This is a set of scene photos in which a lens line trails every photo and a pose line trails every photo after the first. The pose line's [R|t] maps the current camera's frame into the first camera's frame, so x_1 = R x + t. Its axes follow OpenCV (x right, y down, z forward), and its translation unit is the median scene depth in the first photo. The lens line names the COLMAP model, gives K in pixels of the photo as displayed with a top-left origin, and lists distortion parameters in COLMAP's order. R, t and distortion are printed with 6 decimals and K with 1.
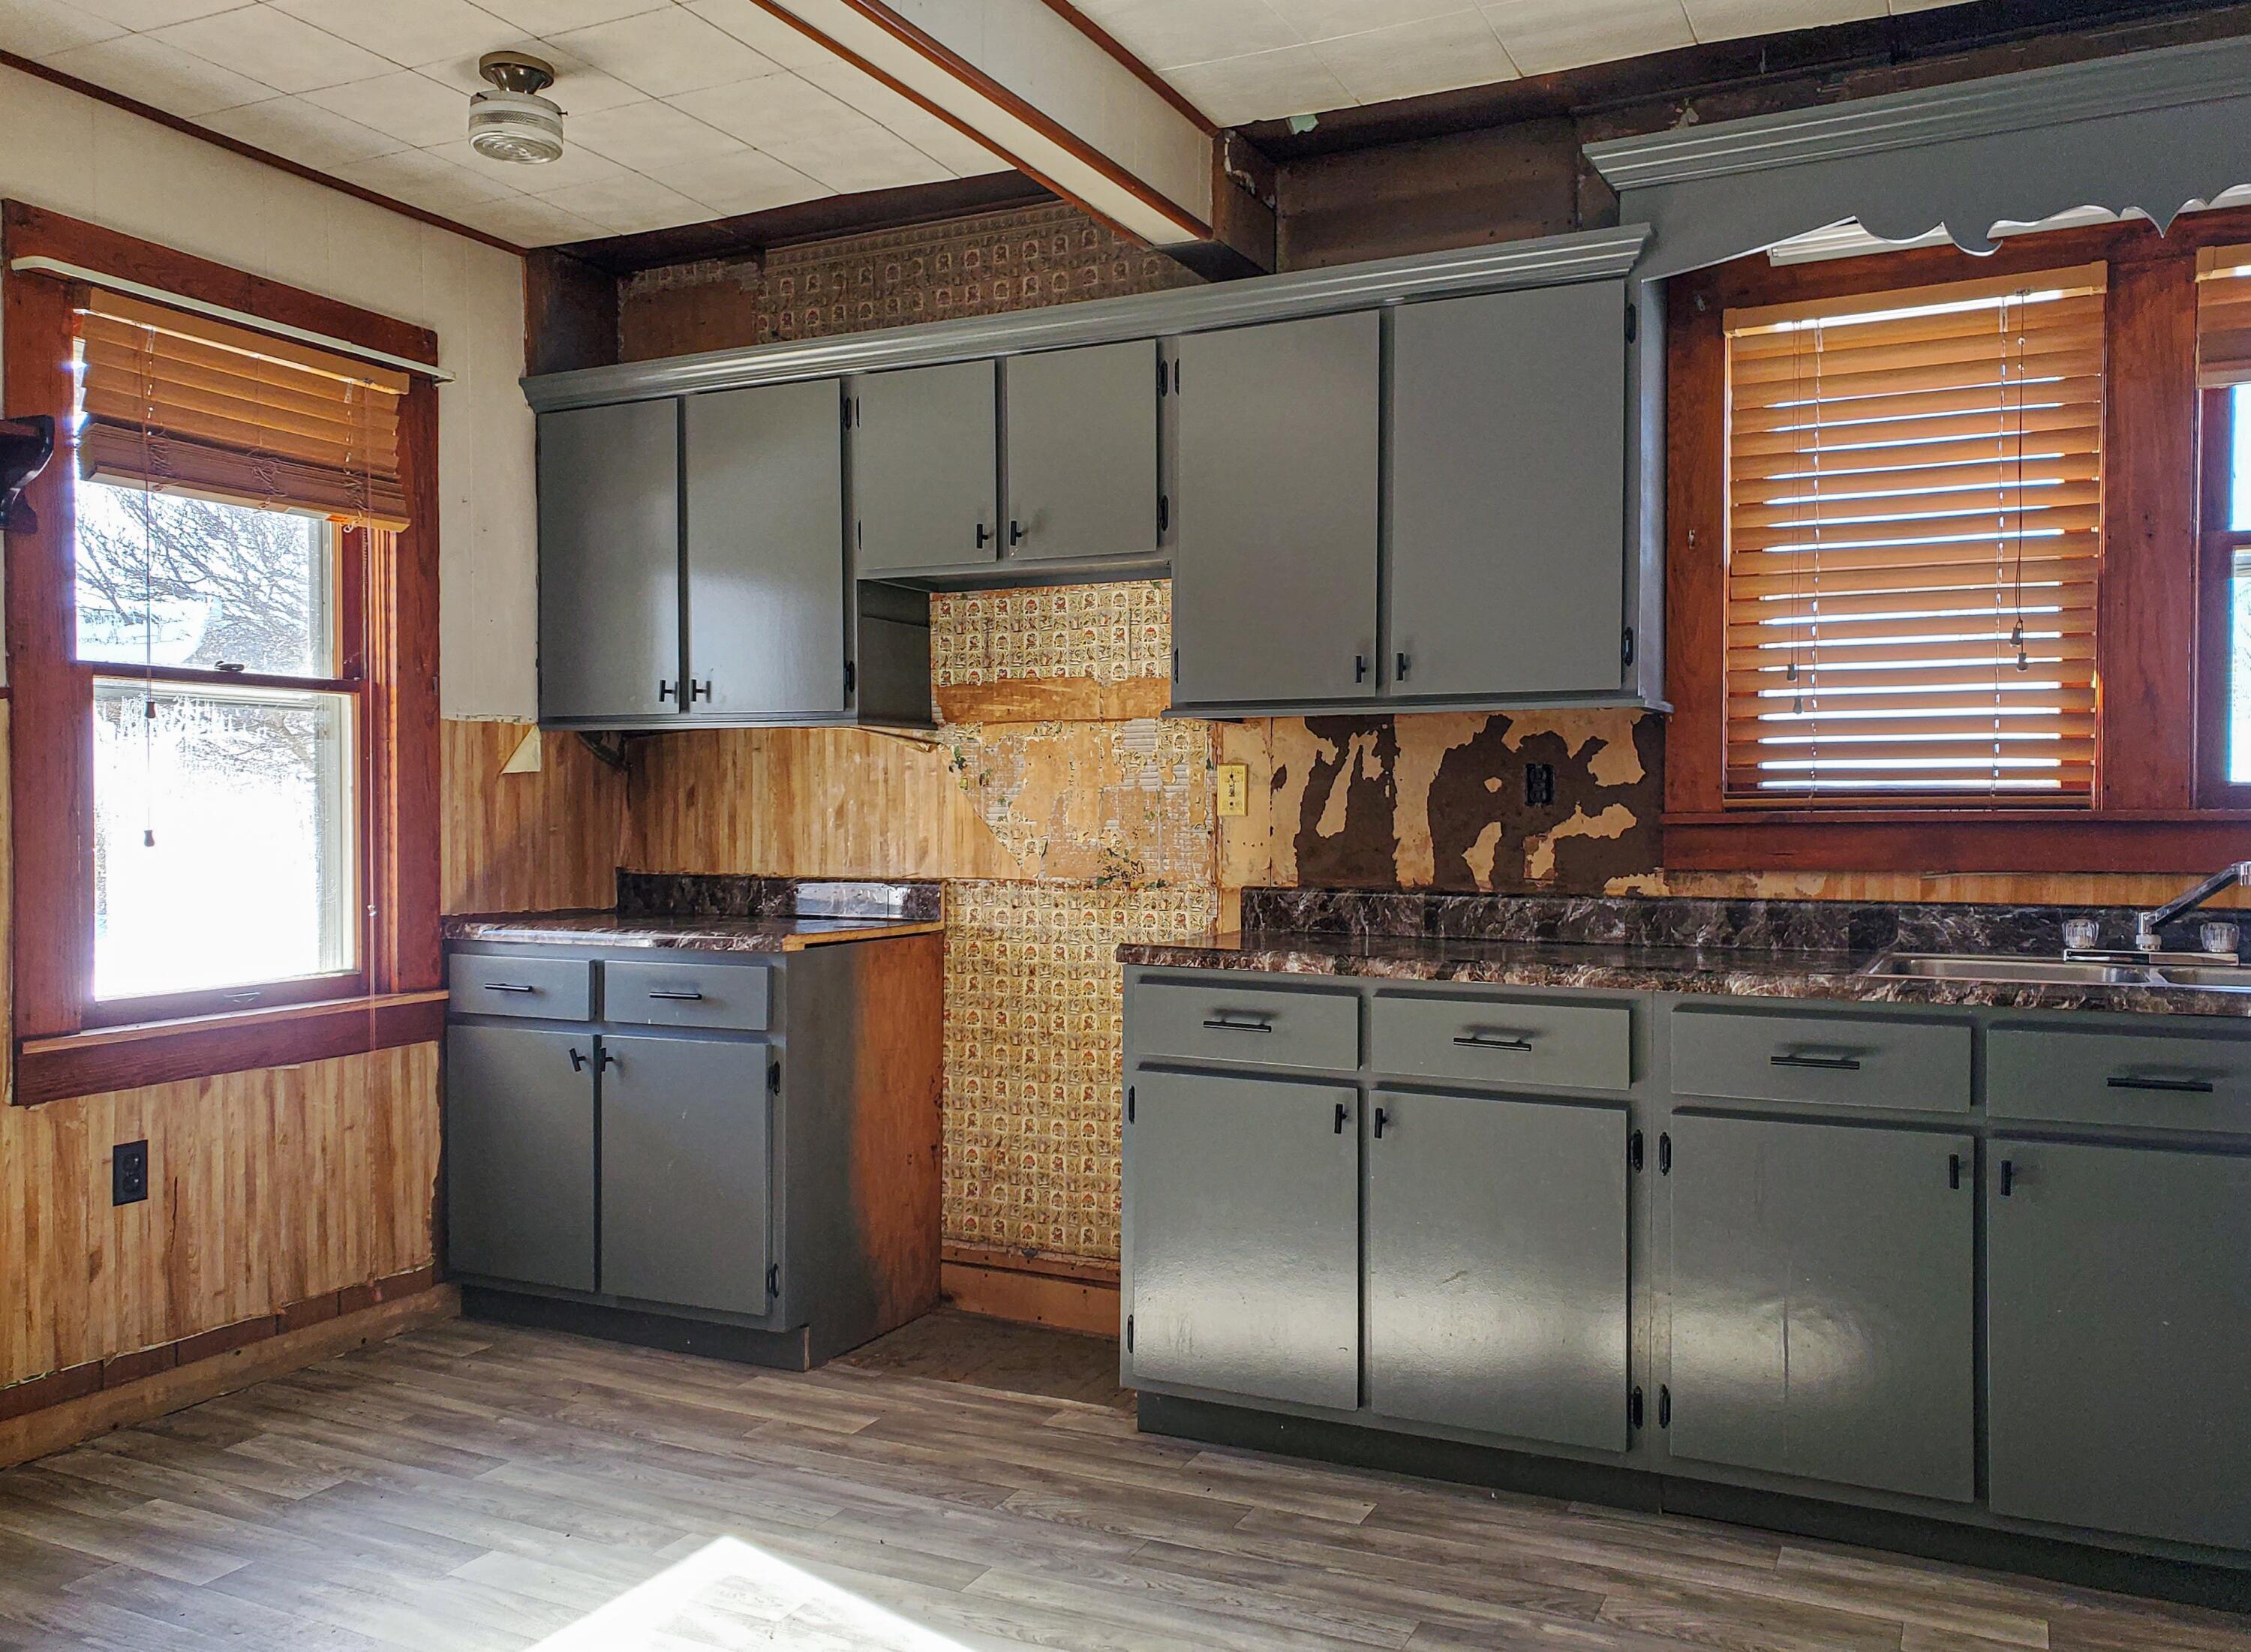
lens RADIAL K [[1733.4, 0, 1125.5], [0, 1733.4, 826.0], [0, 0, 1]] dist [0.002138, -0.098412]
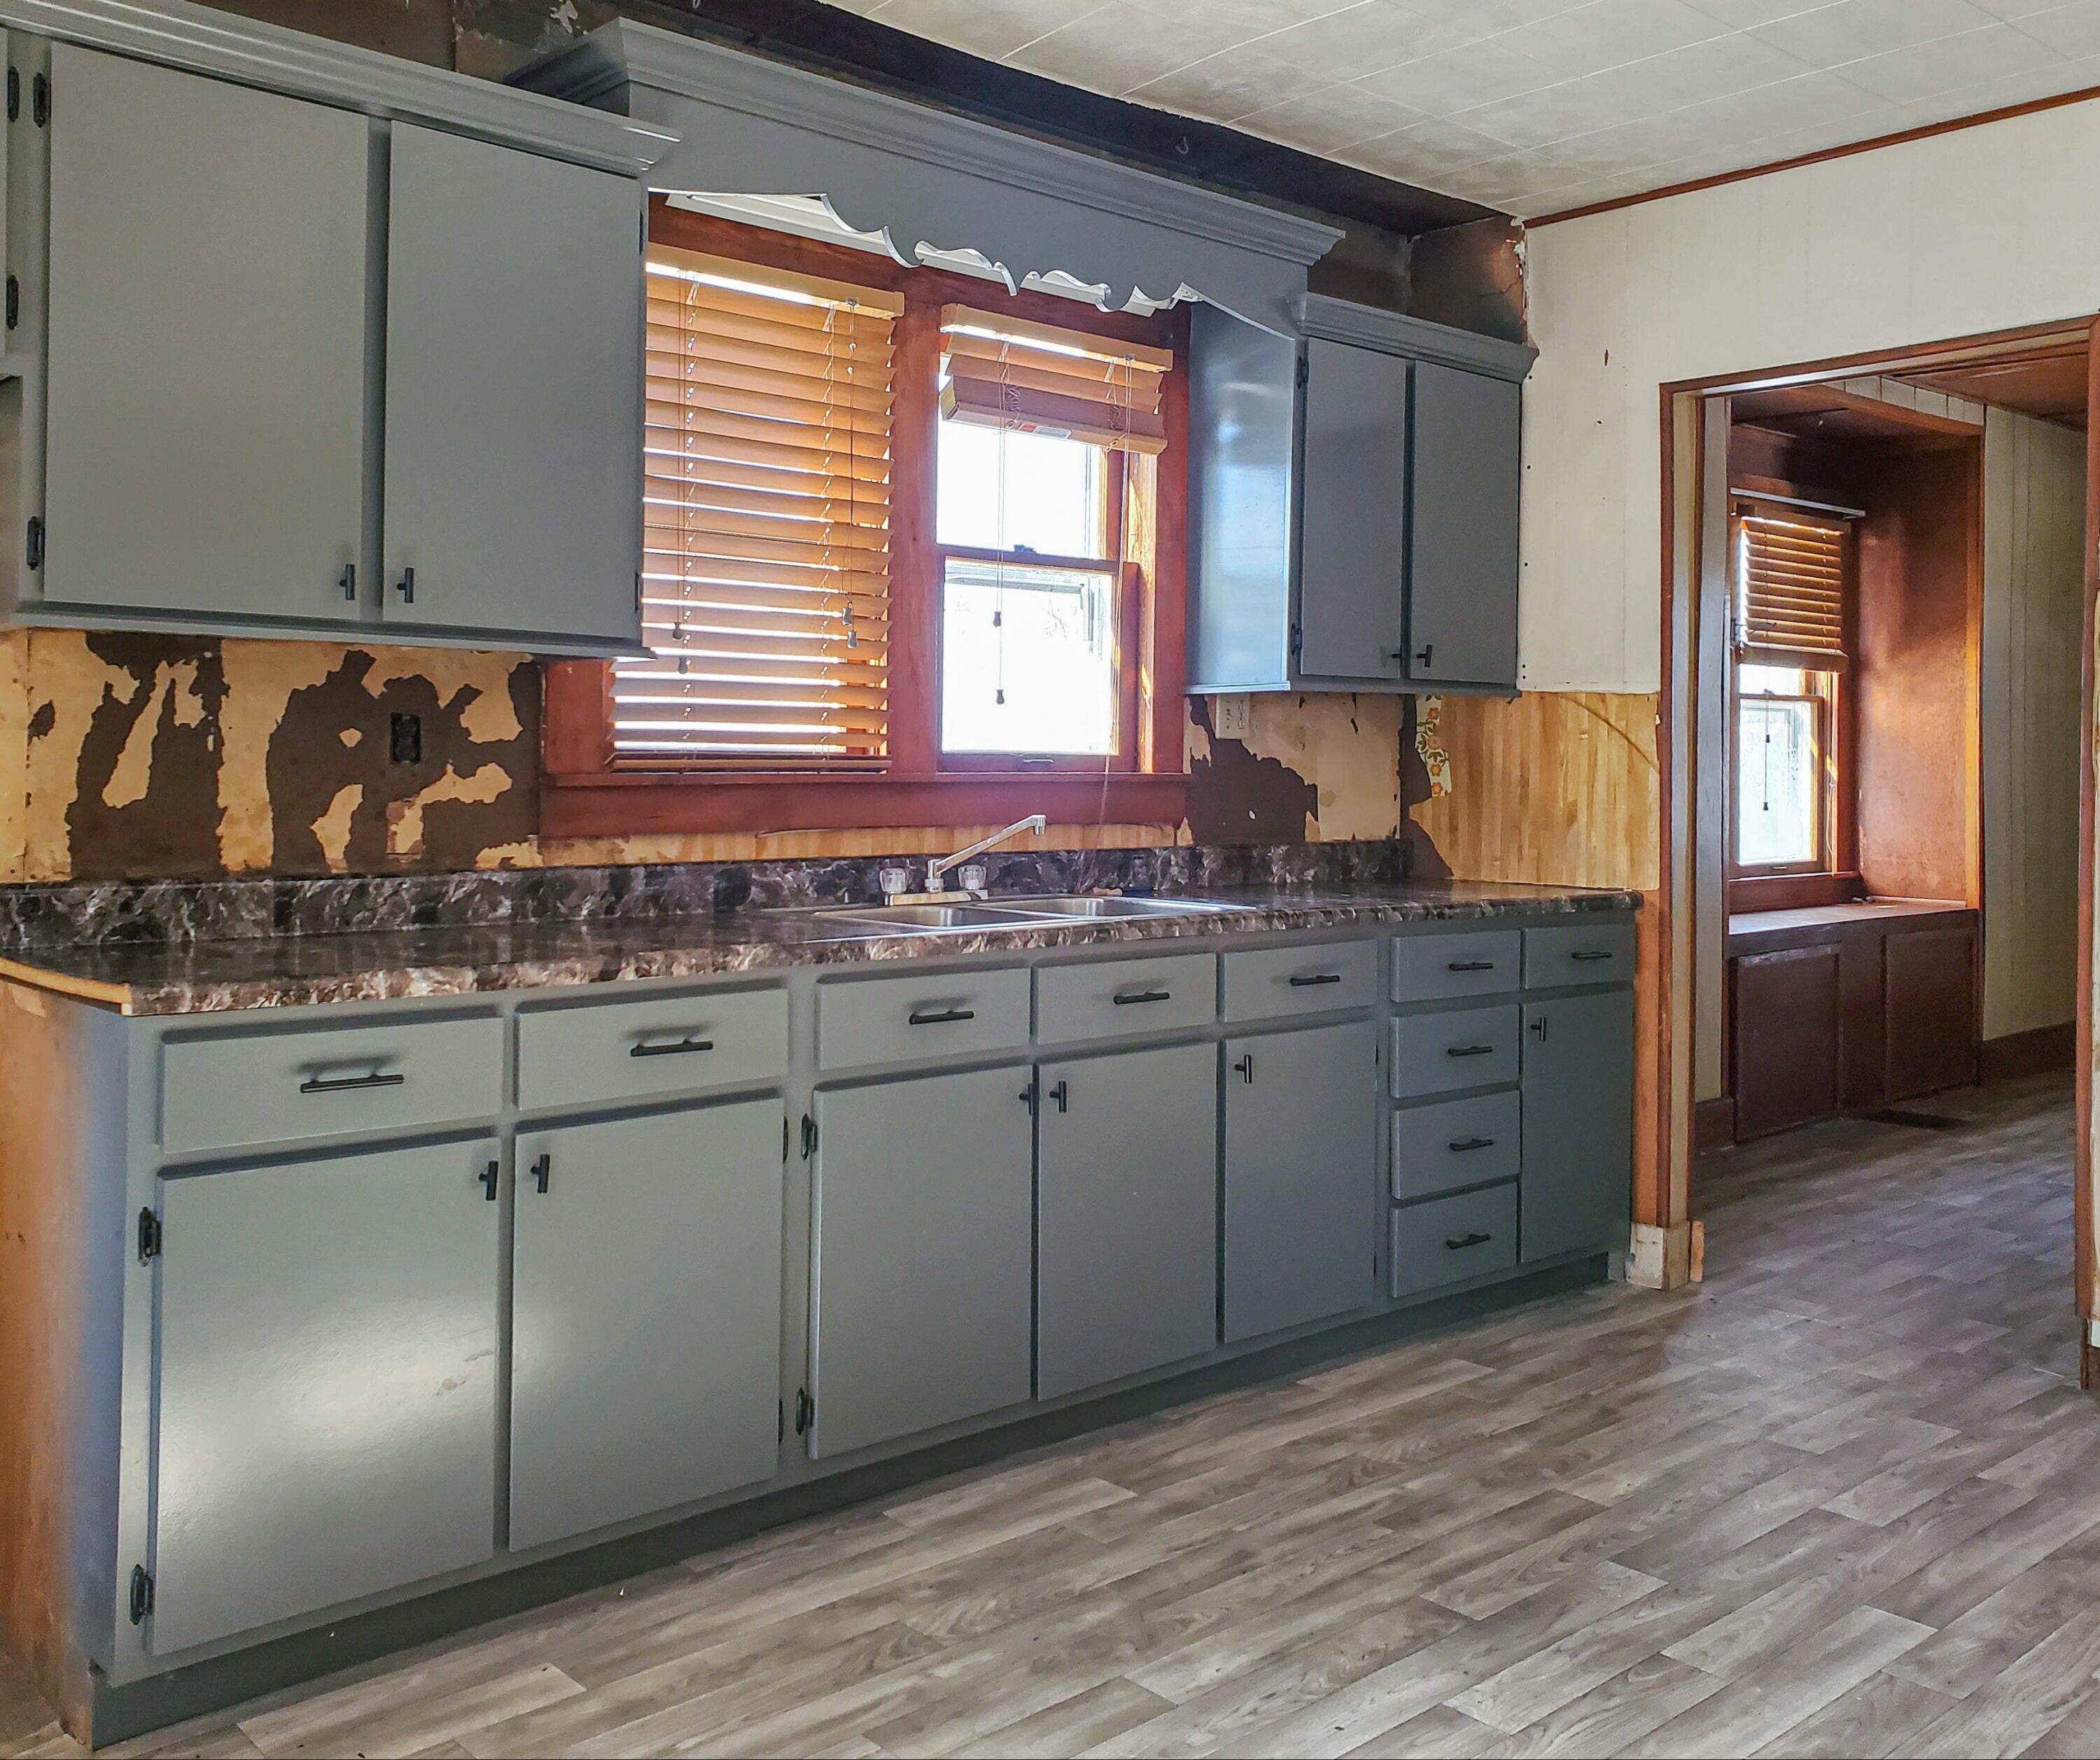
lens RADIAL K [[1686.0, 0, 1050.6], [0, 1686.0, 811.0], [0, 0, 1]] dist [0.158625, -0.156521]
pose [[0.436009, -0.019981, 0.899720, -0.370280], [-0.000202, 0.999751, 0.022300, -0.008120], [-0.899942, -0.009904, 0.435896, 0.374802]]
